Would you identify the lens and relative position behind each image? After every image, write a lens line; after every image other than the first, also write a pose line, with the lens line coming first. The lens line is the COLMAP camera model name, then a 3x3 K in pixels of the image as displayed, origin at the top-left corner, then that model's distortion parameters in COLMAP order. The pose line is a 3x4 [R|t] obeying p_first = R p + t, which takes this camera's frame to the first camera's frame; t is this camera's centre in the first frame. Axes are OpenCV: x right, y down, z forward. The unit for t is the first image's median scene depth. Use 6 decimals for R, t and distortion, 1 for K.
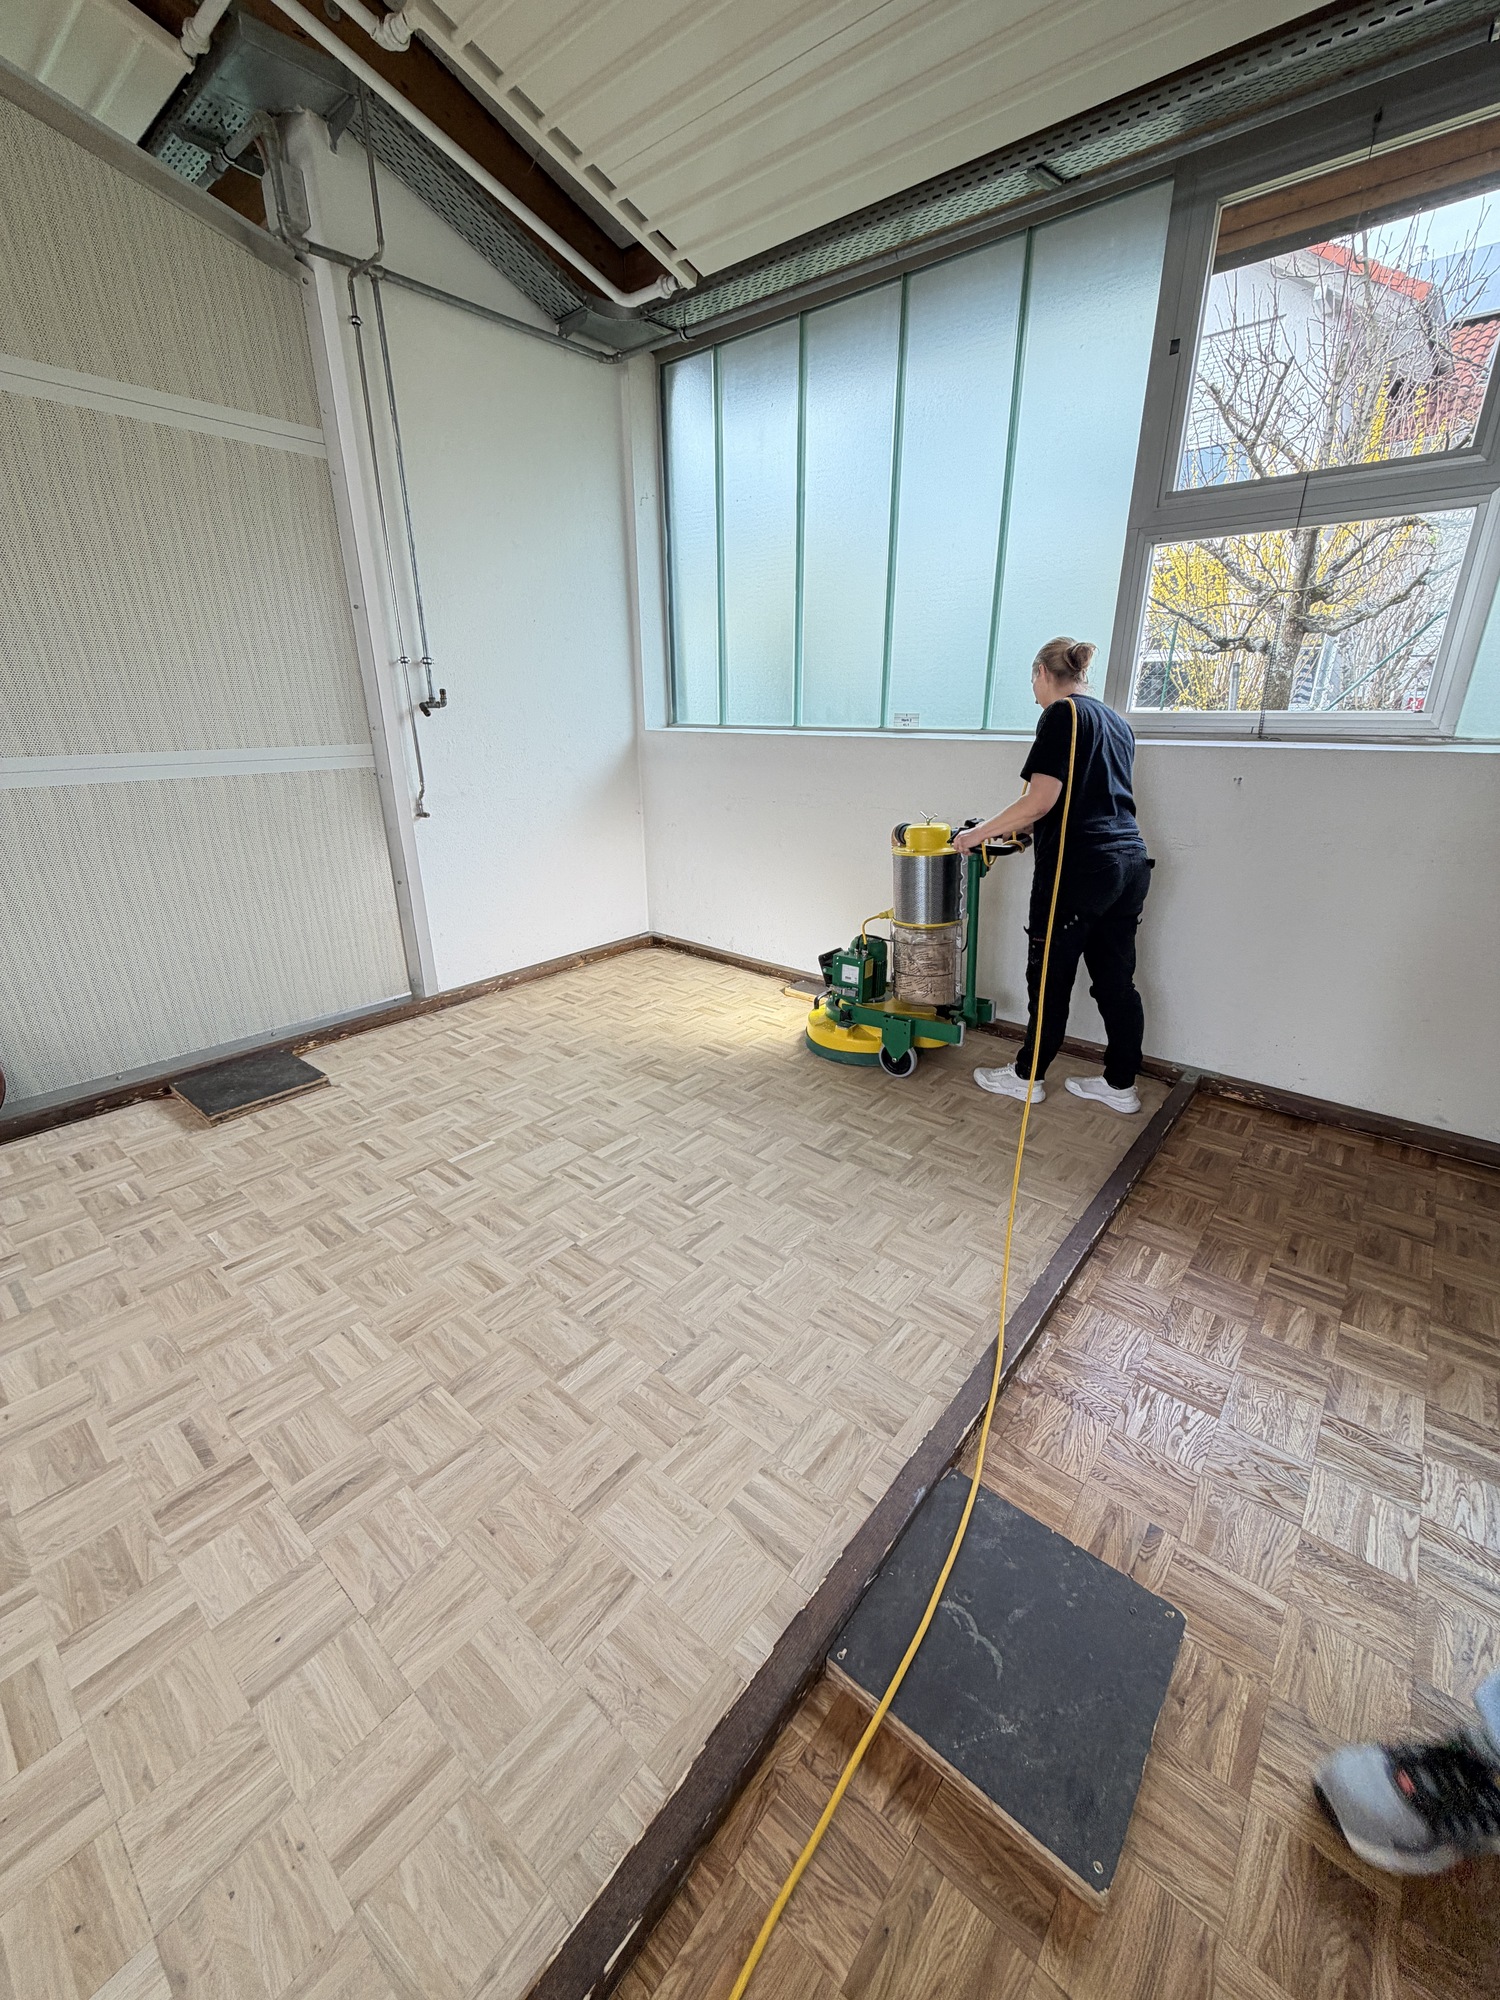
lens RADIAL K [[794.1, 0, 754.1], [0, 794.1, 995.2], [0, 0, 1]] dist [-0.001344, 0.000105]
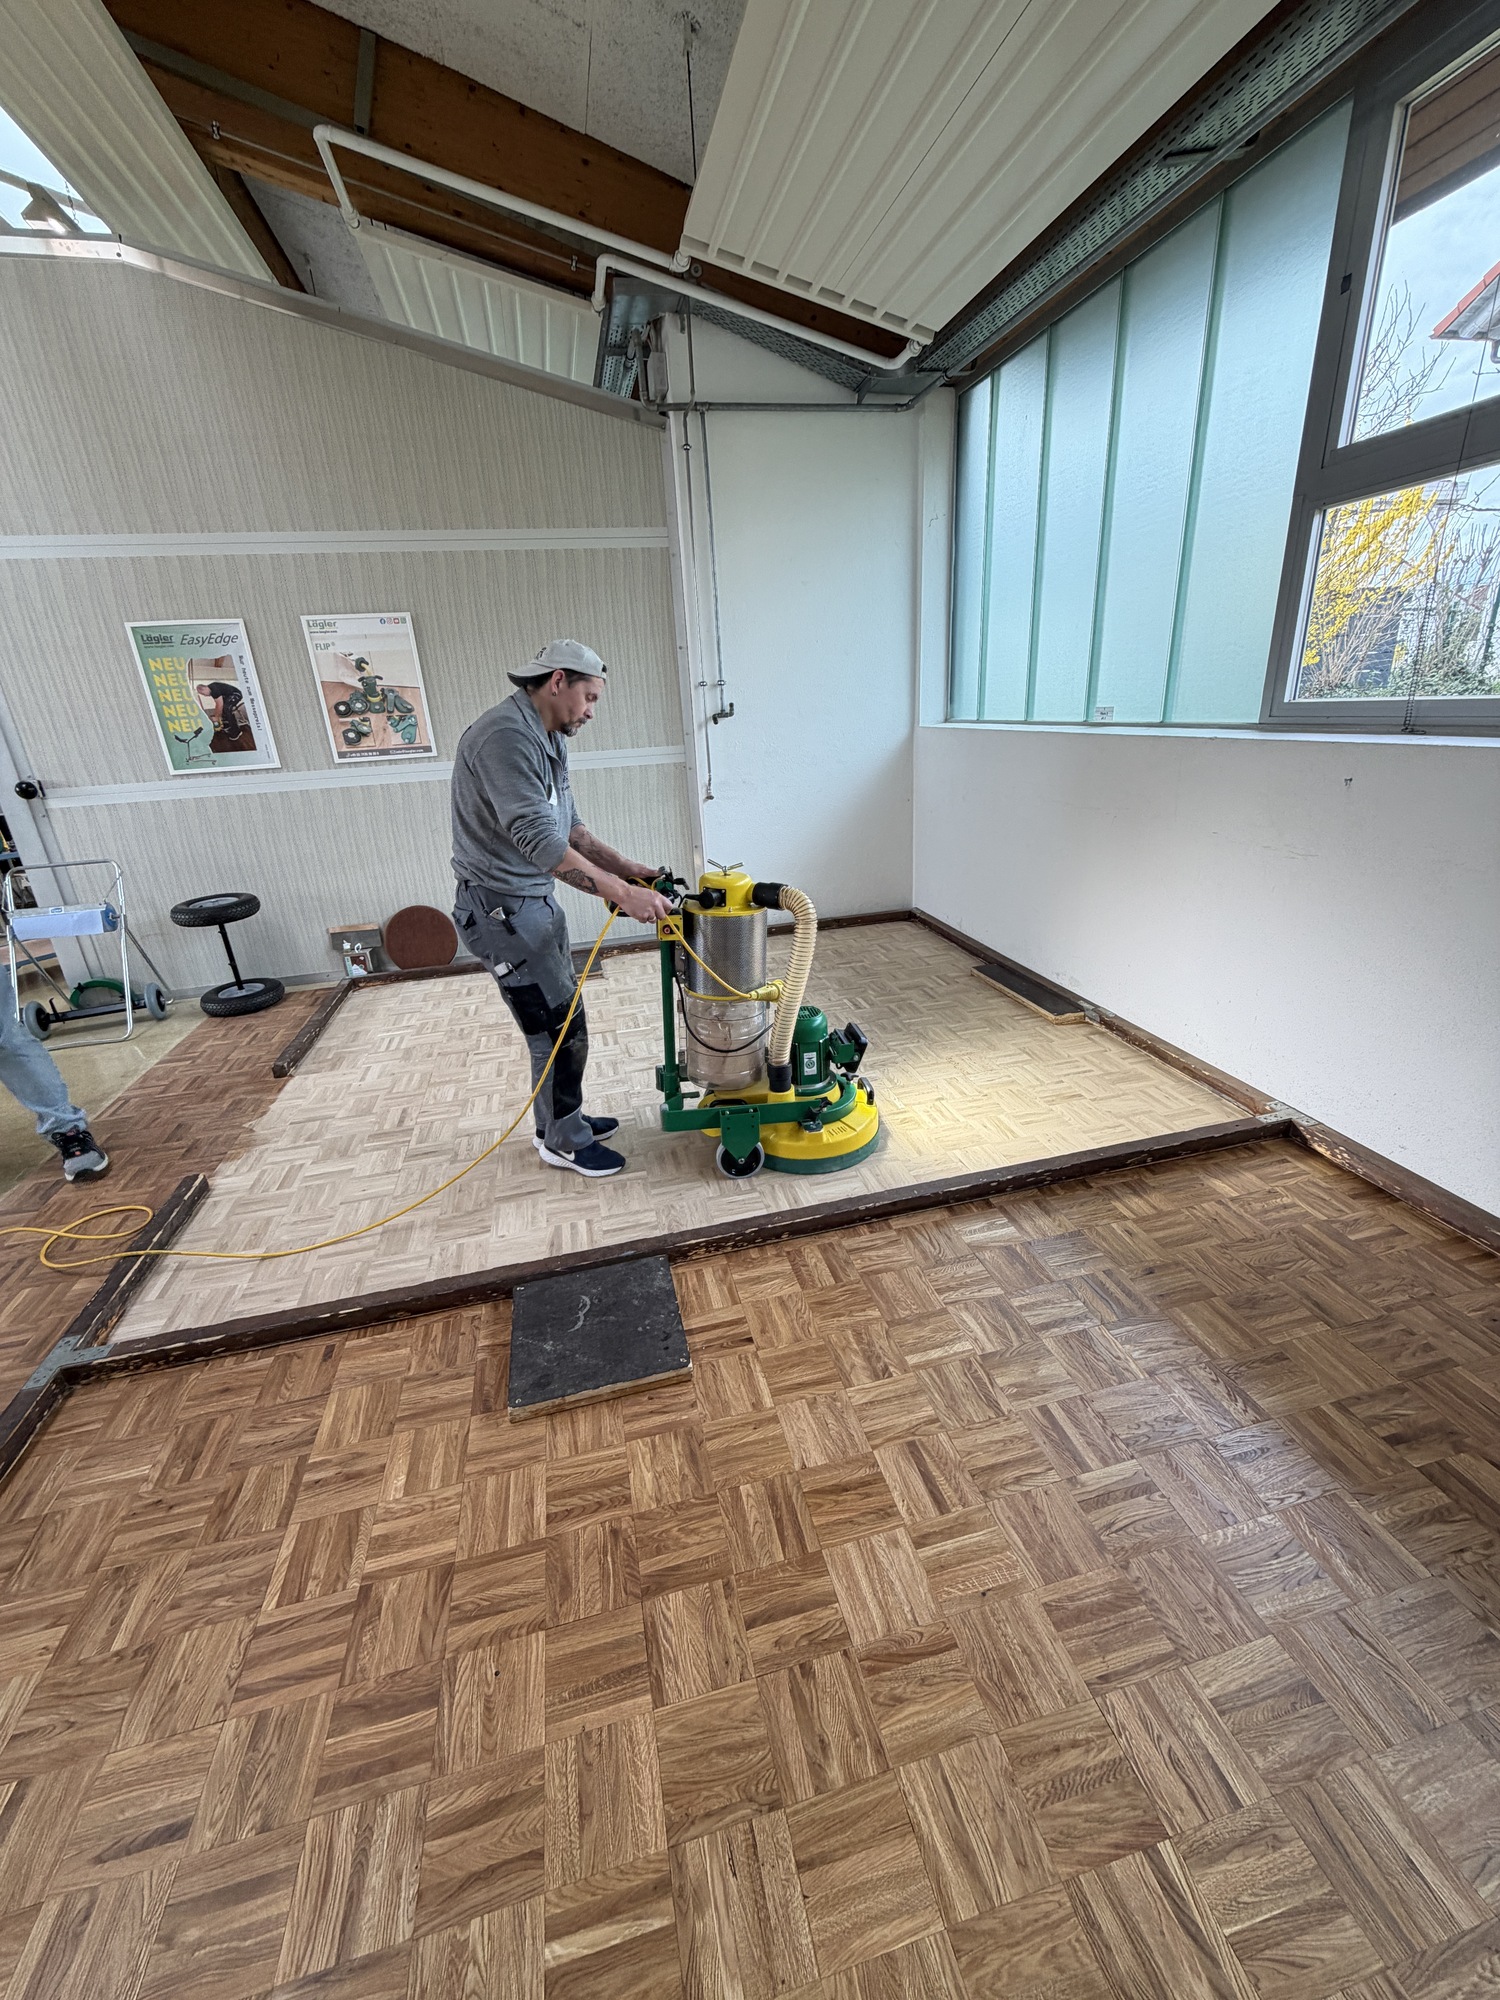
lens RADIAL K [[796.3, 0, 753.4], [0, 796.3, 993.6], [0, 0, 1]] dist [0.002352, -0.000393]
pose [[0.802628, 0.166143, -0.572874, 0.761038], [-0.155366, 0.985504, 0.068136, -0.003833], [0.575890, 0.034318, 0.816807, -0.083962]]
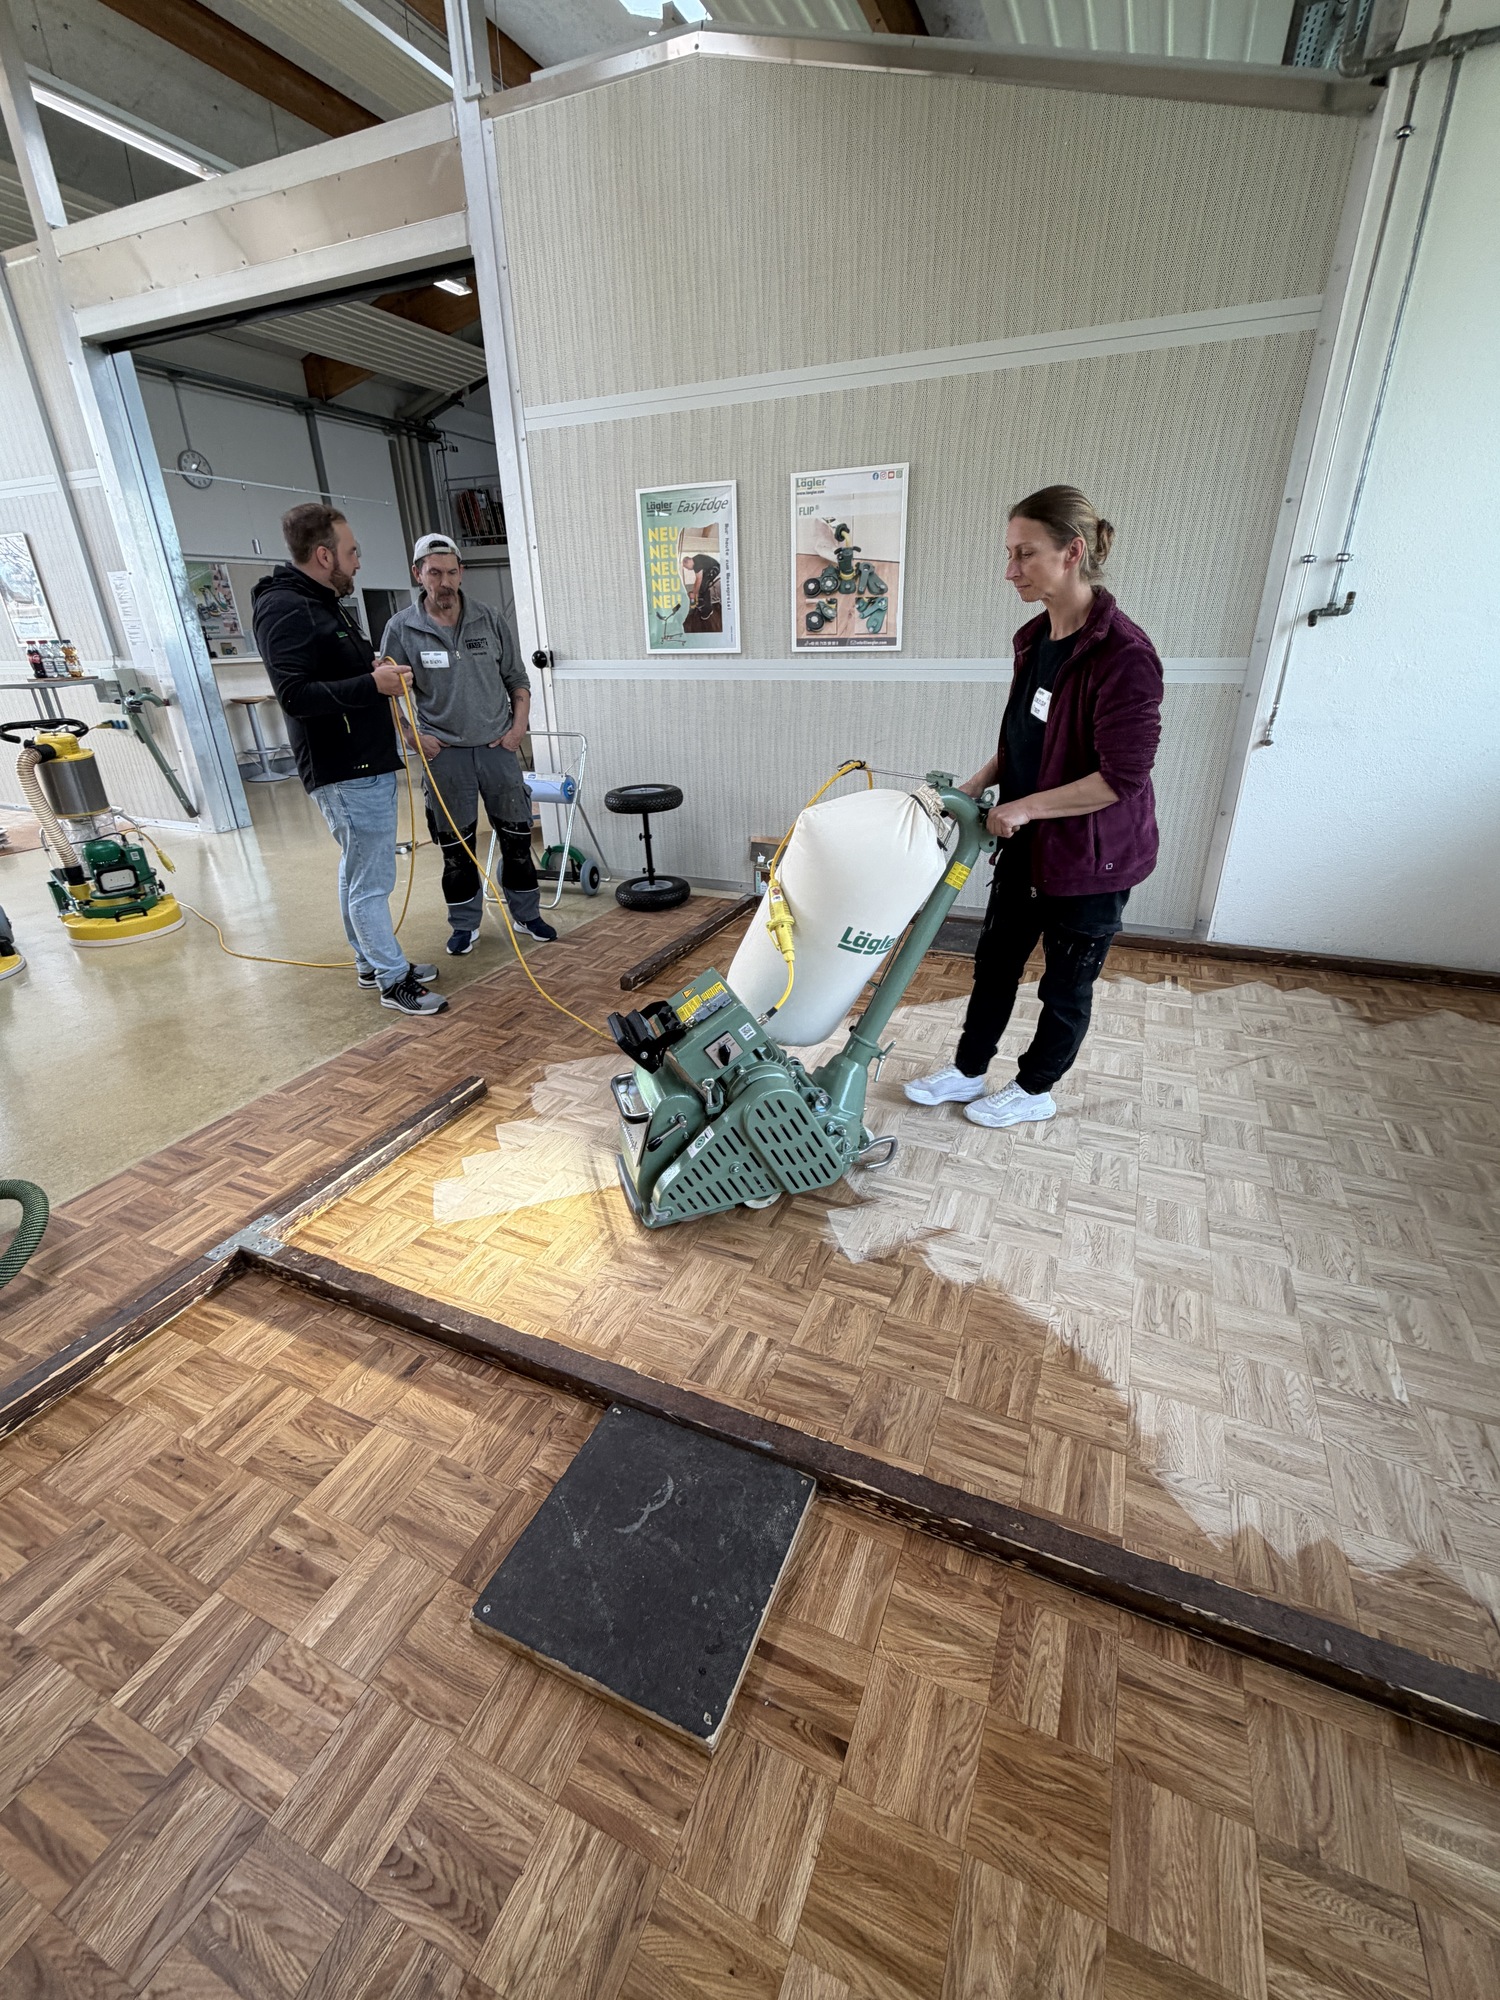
lens RADIAL K [[841.7, 0, 750.6], [0, 841.7, 1000.5], [0, 0, 1]] dist [-0.000586, -0.000154]
pose [[0.271424, 0.390425, -0.879715, 0.578604], [-0.315245, 0.899670, 0.302017, -0.114712], [0.909368, 0.195351, 0.367271, 0.312073]]
